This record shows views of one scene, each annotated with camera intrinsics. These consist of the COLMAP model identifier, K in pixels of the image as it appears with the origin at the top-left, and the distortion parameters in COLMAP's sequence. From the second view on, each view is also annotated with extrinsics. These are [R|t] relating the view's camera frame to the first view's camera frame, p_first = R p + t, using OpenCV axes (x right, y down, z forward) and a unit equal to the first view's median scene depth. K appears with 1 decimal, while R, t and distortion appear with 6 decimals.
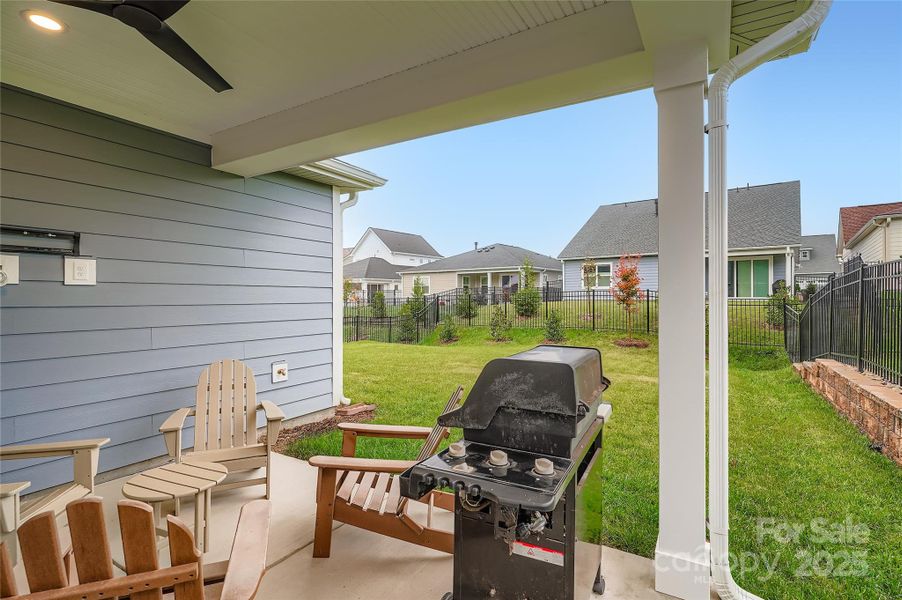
lens RADIAL K [[432.5, 0, 448.6], [0, 432.5, 299.5], [0, 0, 1]] dist [0.000557, -0.001091]
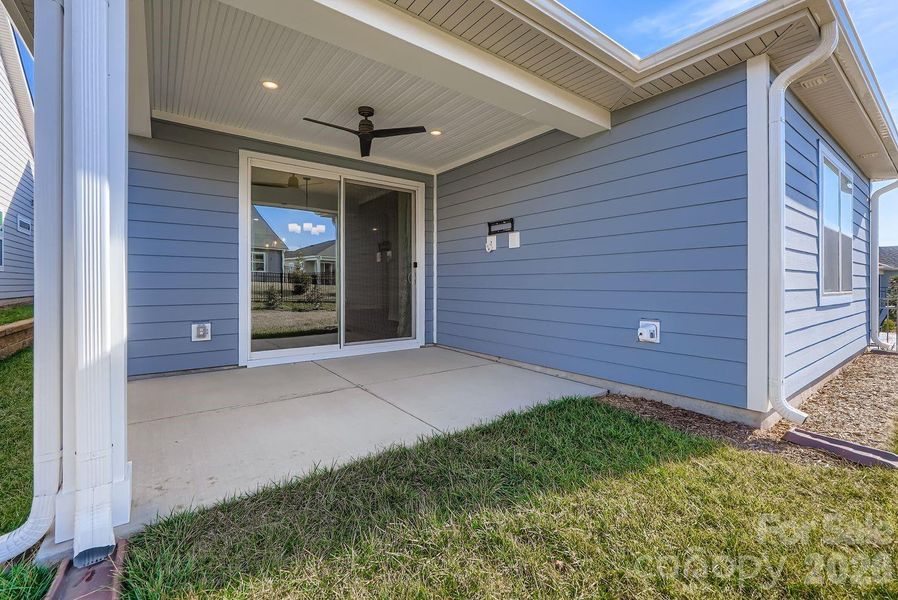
lens RADIAL K [[386.7, 0, 447.7], [0, 386.7, 283.3], [0, 0, 1]] dist [-0.011838, 0.001178]
pose [[-0.368282, 0.005235, -0.929699, 0.418258], [-0.003050, 0.999972, 0.006839, 0.060076], [0.929709, 0.005354, -0.368256, 0.799063]]
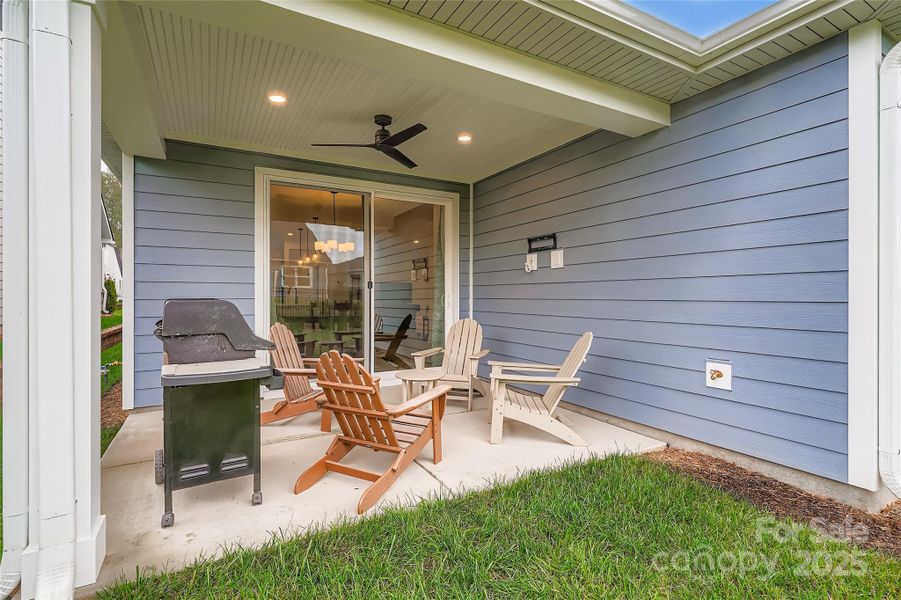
lens RADIAL K [[432.0, 0, 448.4], [0, 432.0, 296.1], [0, 0, 1]] dist [0.000557, -0.001091]
pose [[-0.490040, 0.003679, -0.871692, 0.378240], [-0.000599, 0.999989, 0.004558, 0.033833], [0.871700, 0.002756, -0.490032, 0.845759]]
